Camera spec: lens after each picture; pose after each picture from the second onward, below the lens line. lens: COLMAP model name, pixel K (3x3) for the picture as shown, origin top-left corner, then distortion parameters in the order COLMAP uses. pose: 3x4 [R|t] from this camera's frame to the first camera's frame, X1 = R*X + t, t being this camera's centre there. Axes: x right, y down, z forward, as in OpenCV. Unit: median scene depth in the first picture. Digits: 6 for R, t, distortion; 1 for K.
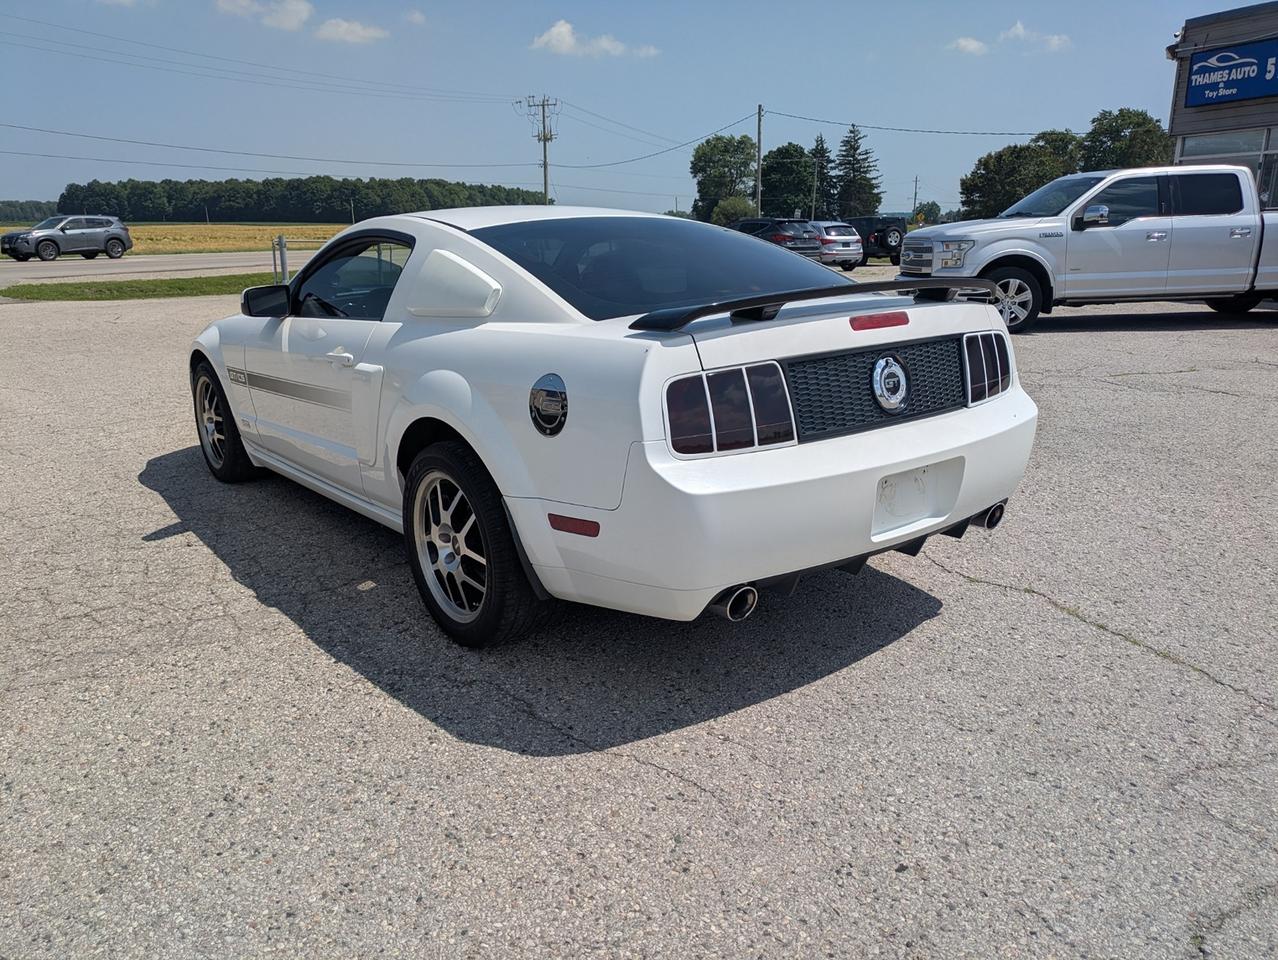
lens RADIAL K [[939.5, 0, 639.0], [0, 939.5, 480.0], [0, 0, 1]] dist [0.048443, -0.037251]
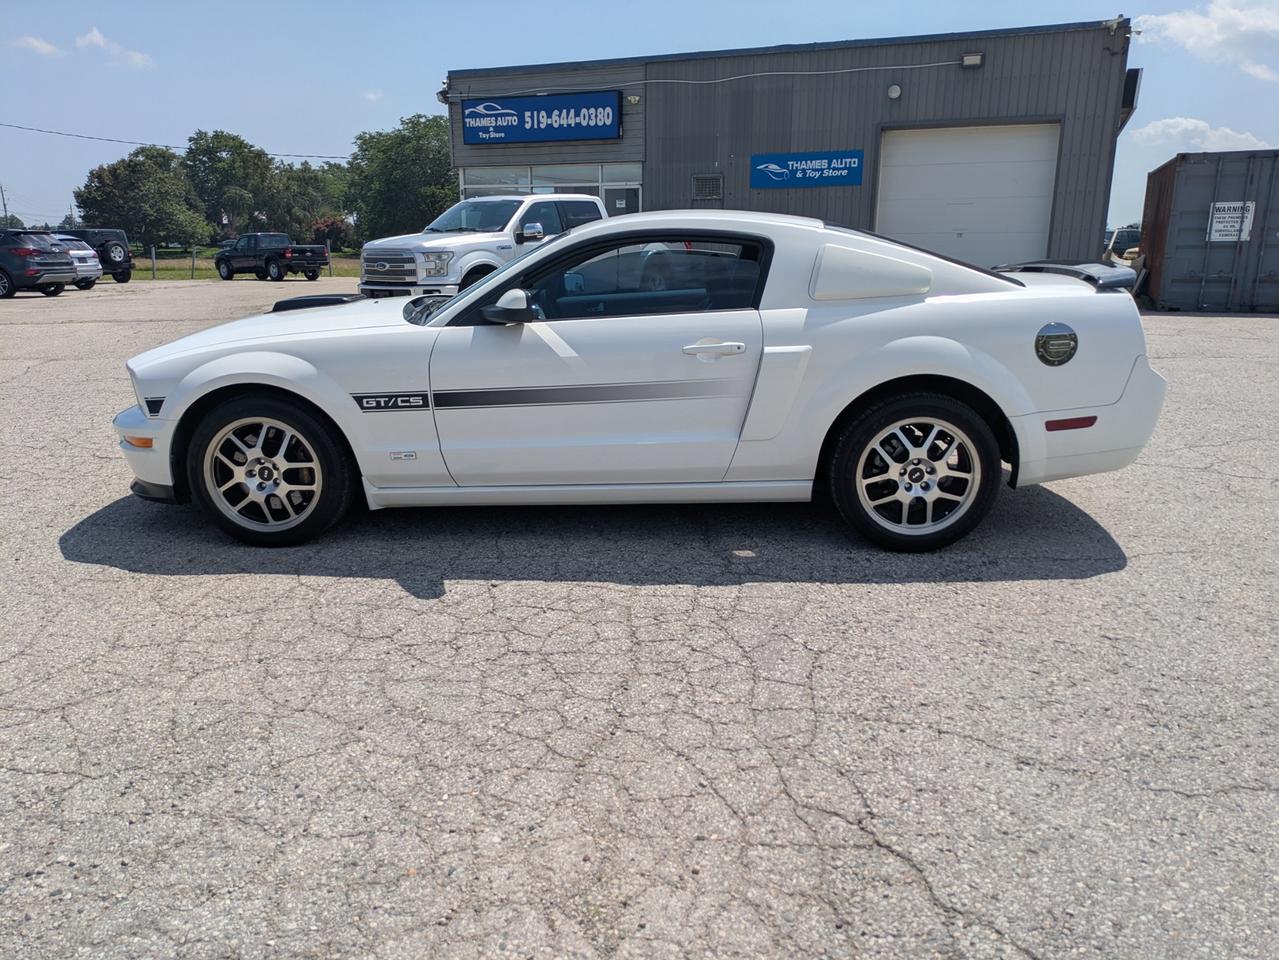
lens RADIAL K [[957.2, 0, 619.4], [0, 957.2, 473.9], [0, 0, 1]] dist [0.036147, -0.031311]
pose [[0.662229, -0.172671, 0.729134, -1.264529], [0.192540, 0.979625, 0.057119, -0.074741], [-0.724141, 0.102562, 0.681983, 0.365540]]
